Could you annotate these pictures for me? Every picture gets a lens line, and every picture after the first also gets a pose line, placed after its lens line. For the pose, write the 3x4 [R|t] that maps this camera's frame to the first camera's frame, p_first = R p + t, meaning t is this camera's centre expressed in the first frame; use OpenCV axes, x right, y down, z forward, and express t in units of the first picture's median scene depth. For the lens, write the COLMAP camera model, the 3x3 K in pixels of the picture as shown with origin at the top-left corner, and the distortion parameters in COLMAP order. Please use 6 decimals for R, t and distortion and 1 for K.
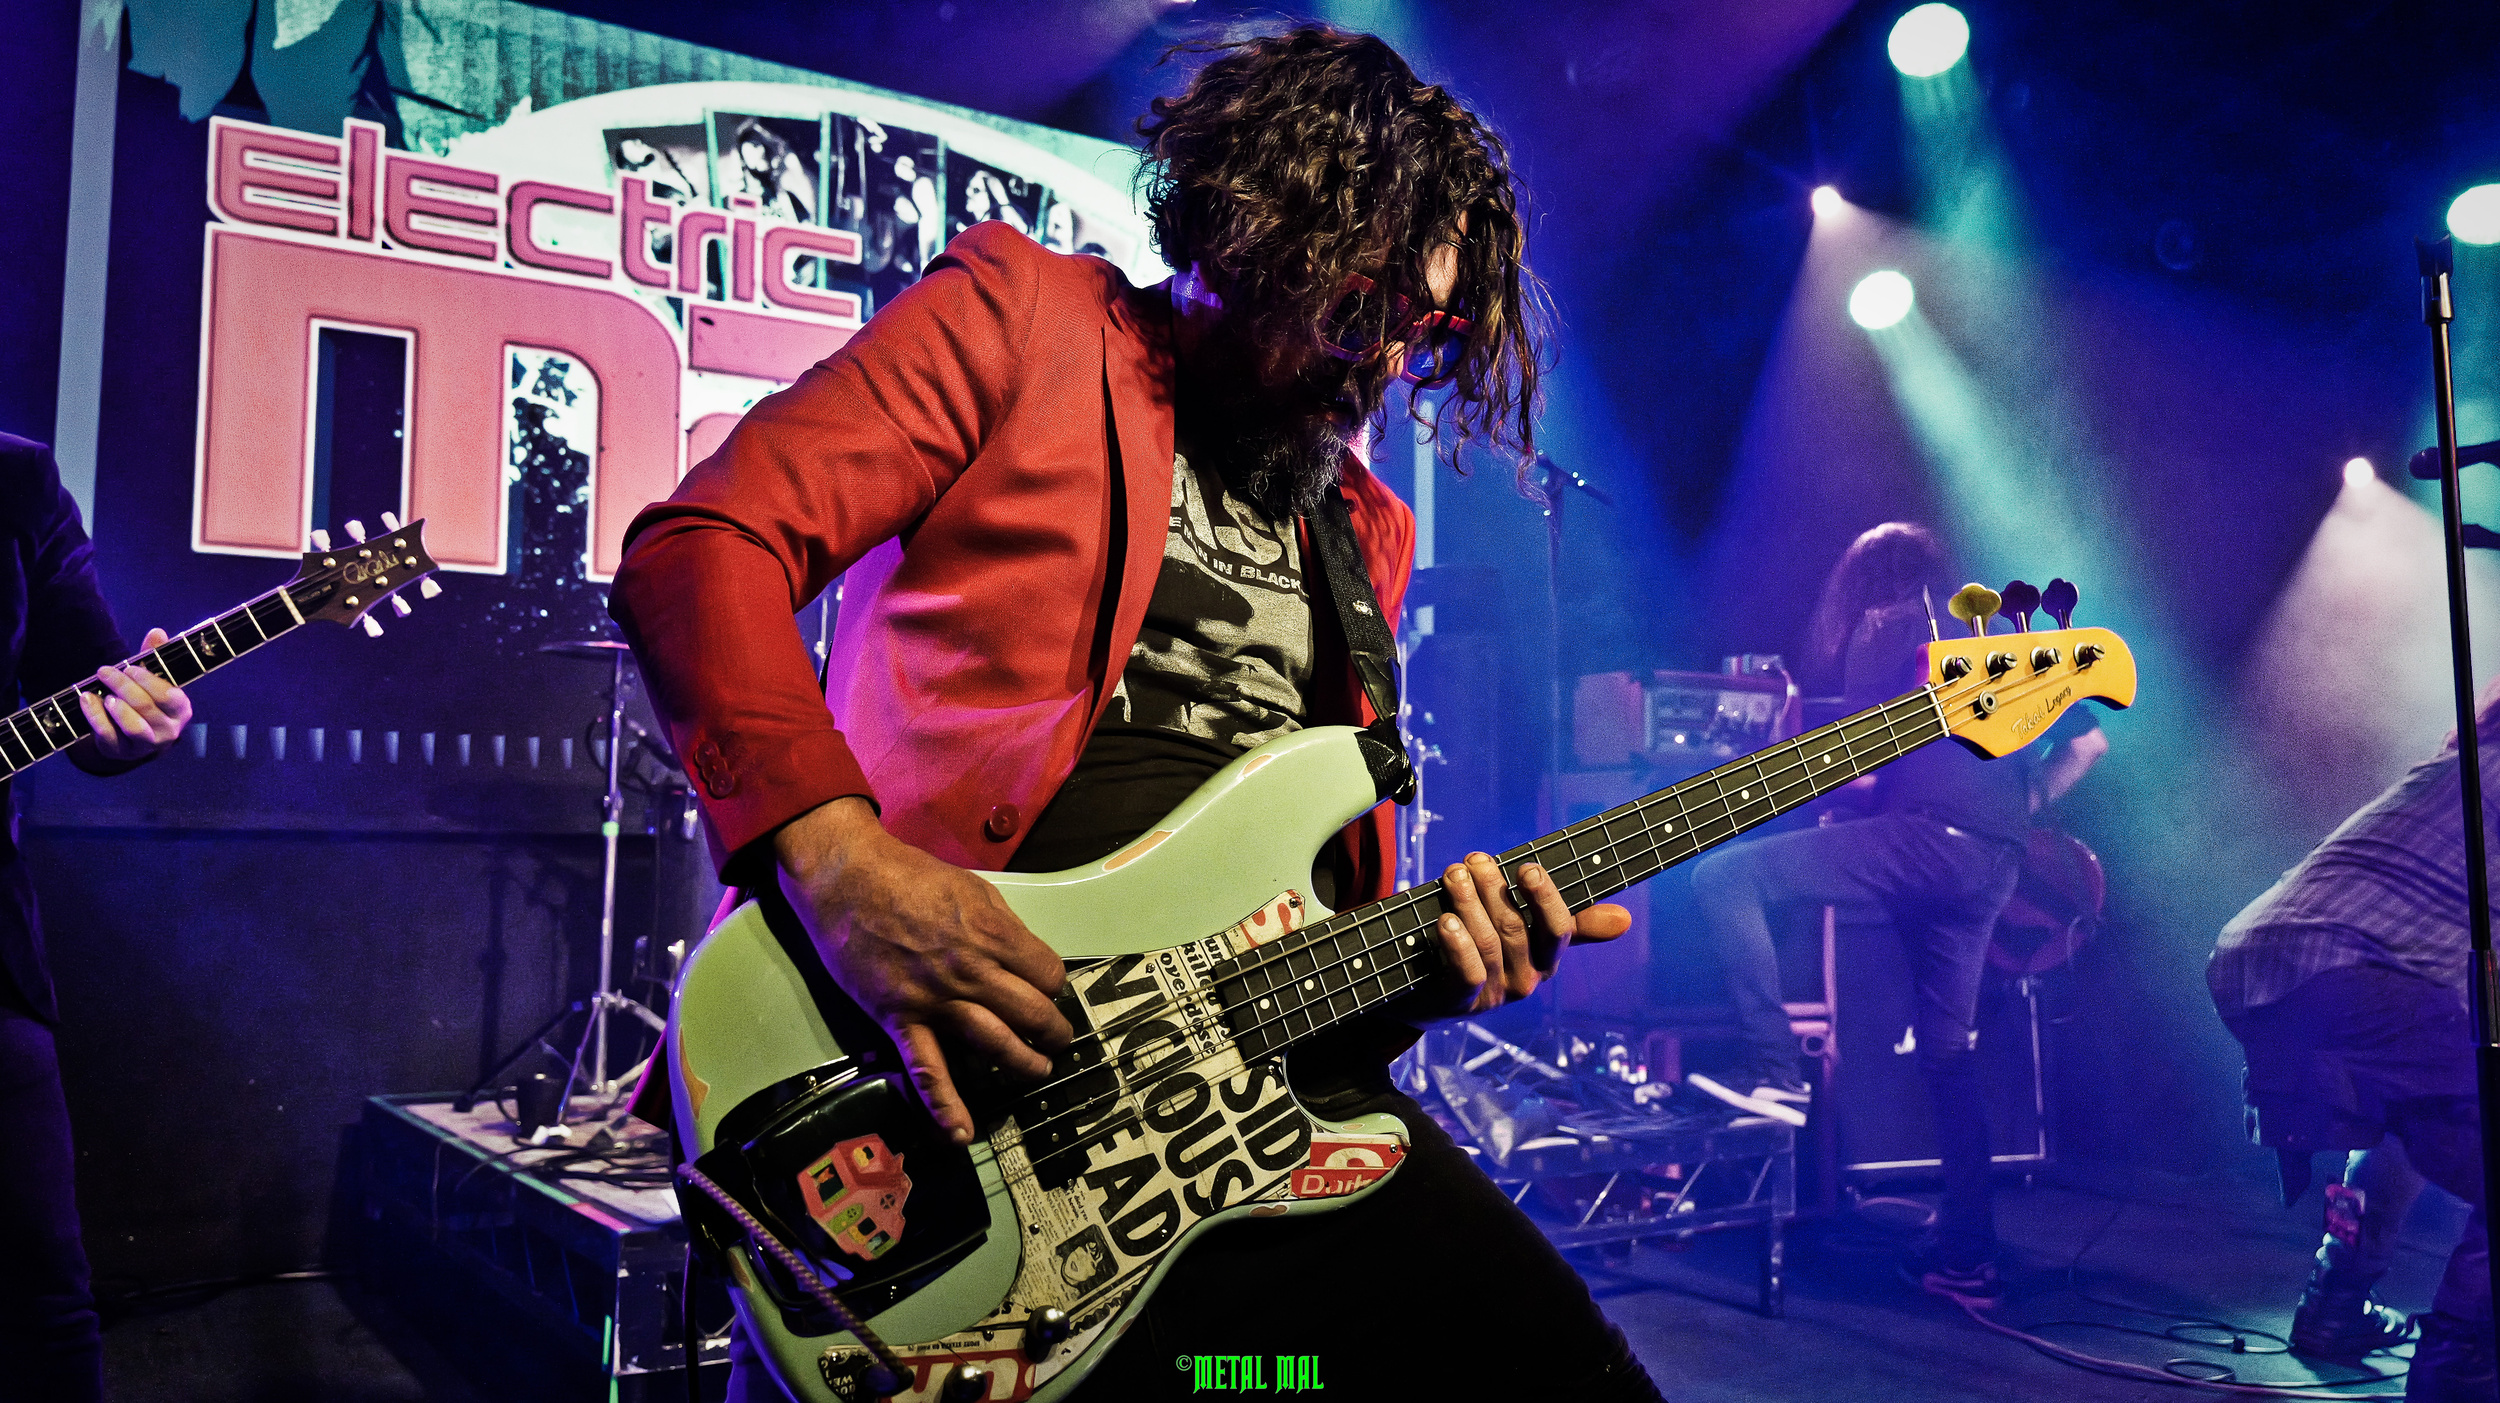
lens RADIAL K [[1898.6, 0, 1250.0], [0, 1898.6, 701.5], [0, 0, 1]] dist [0.002074, 0.000357]
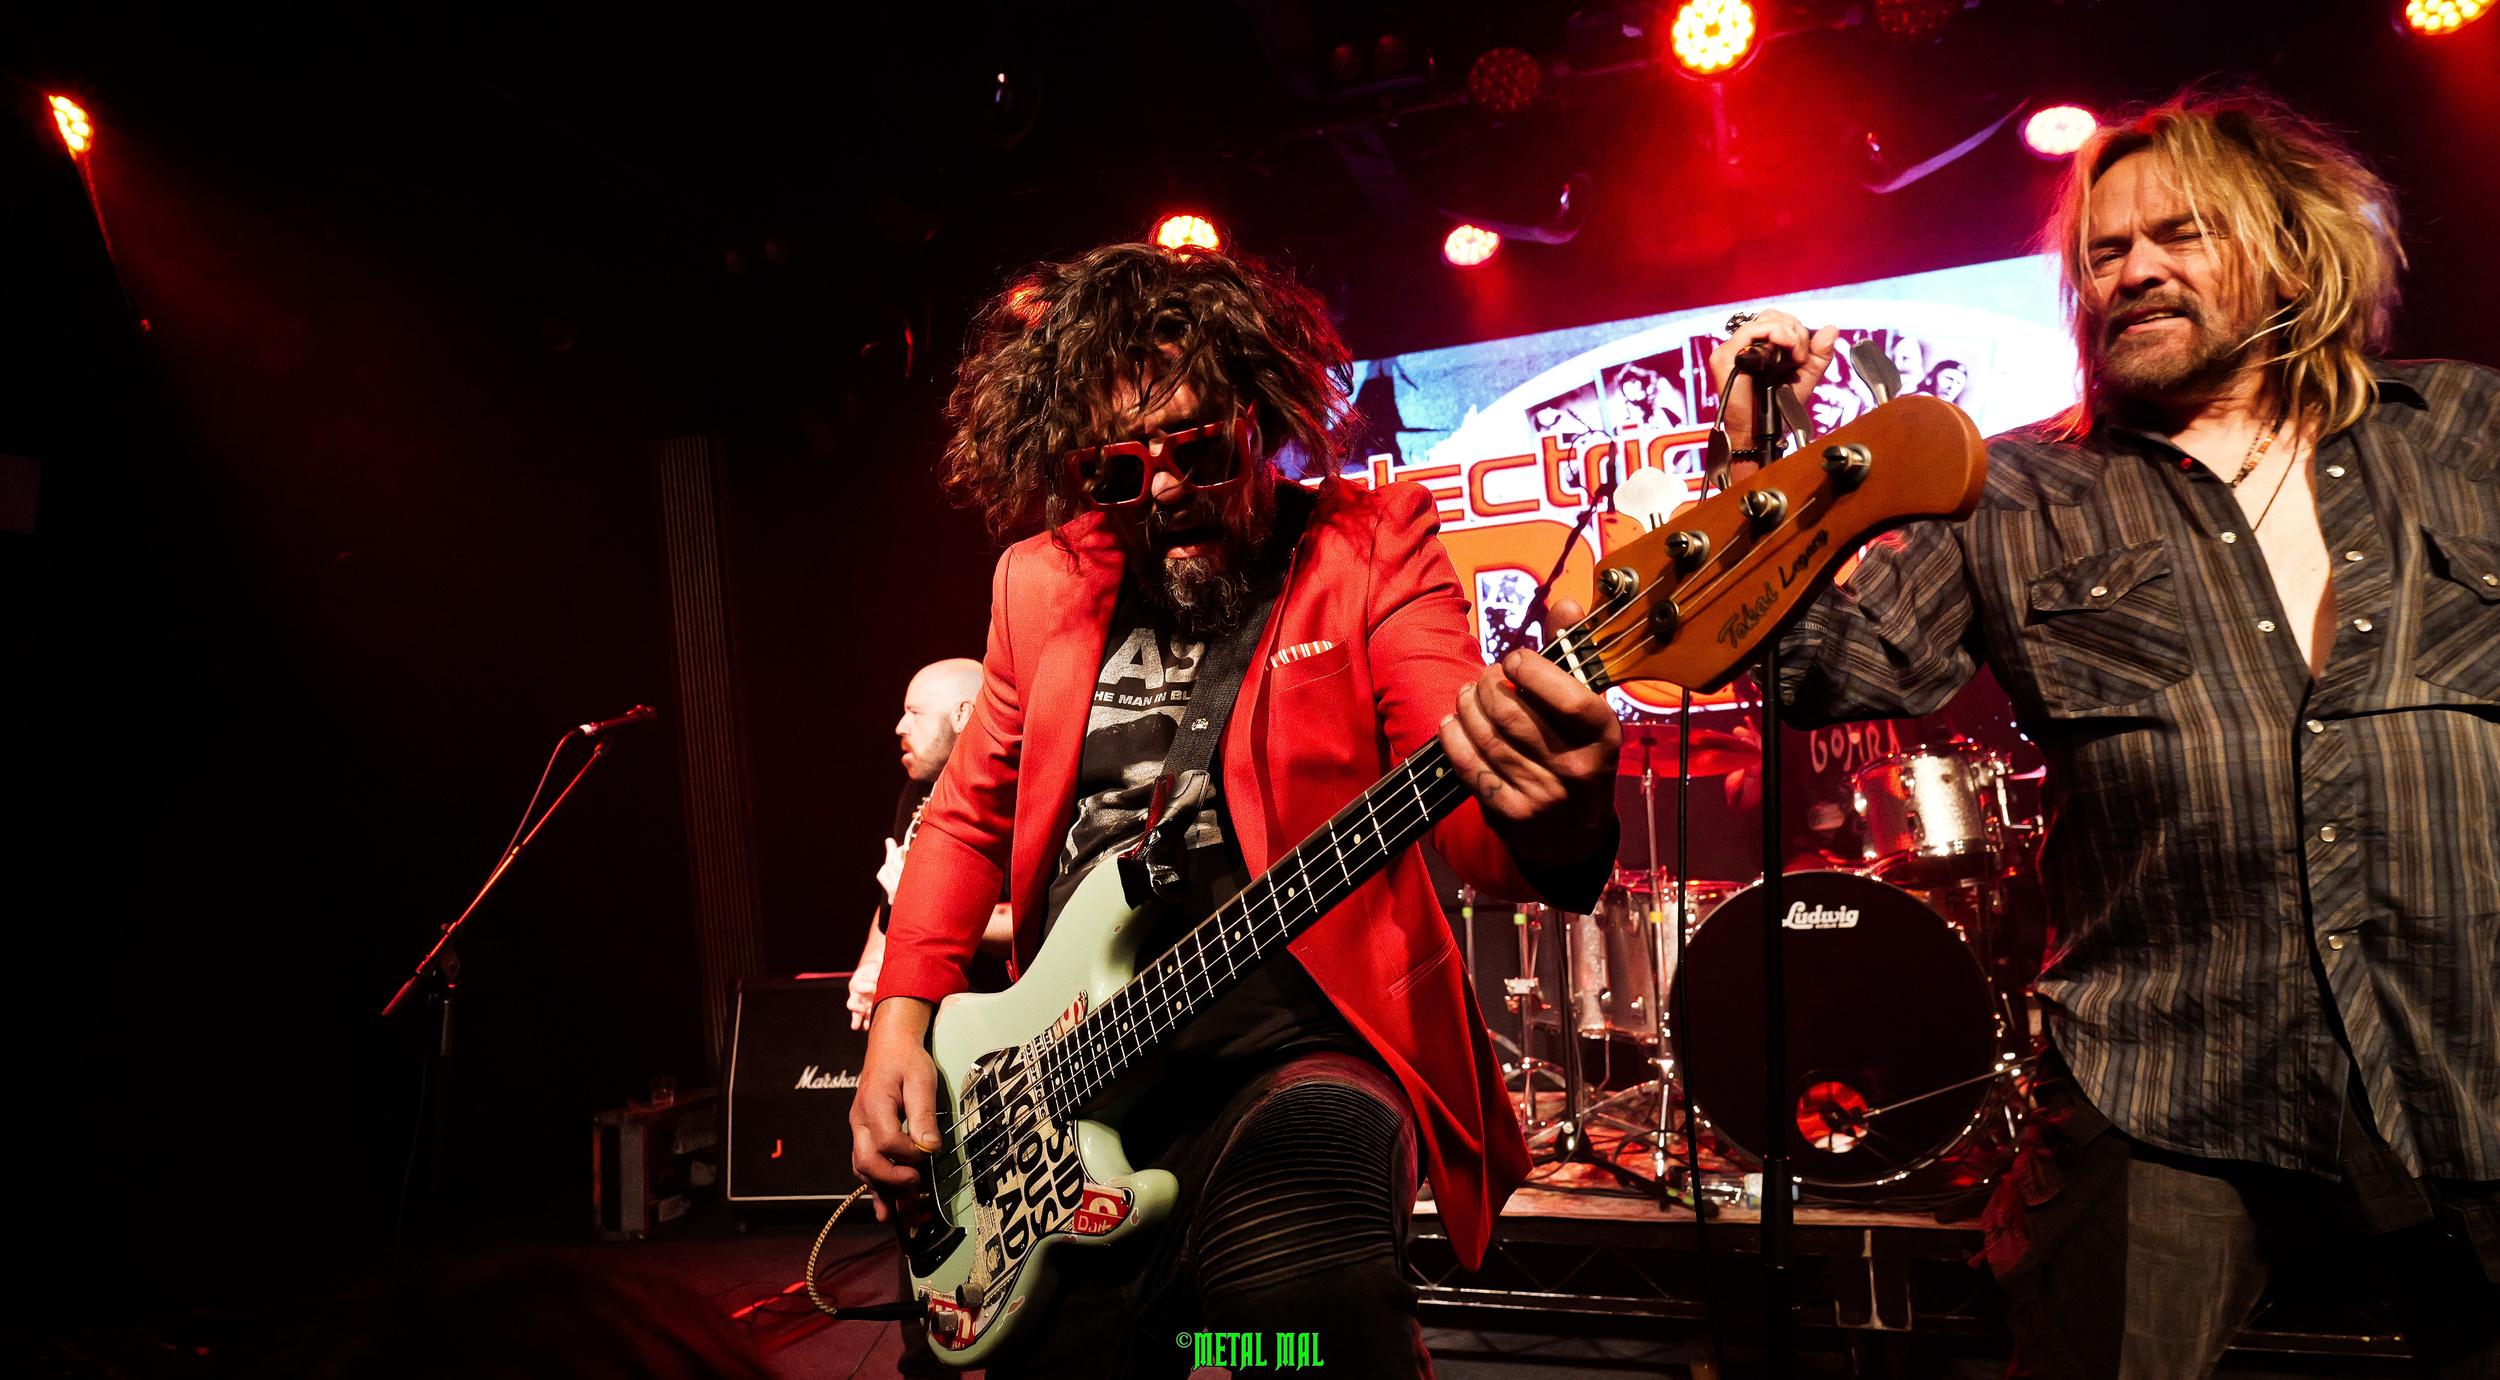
lens RADIAL K [[1483.8, 0, 1250.0], [0, 1483.8, 690.0], [0, 0, 1]] dist [-0.020135, 0.000685]
pose [[0.603868, -0.131491, -0.786164, 0.384011], [0.106405, 0.990770, -0.083981, -0.018152], [0.789951, -0.032939, 0.612285, 0.140171]]
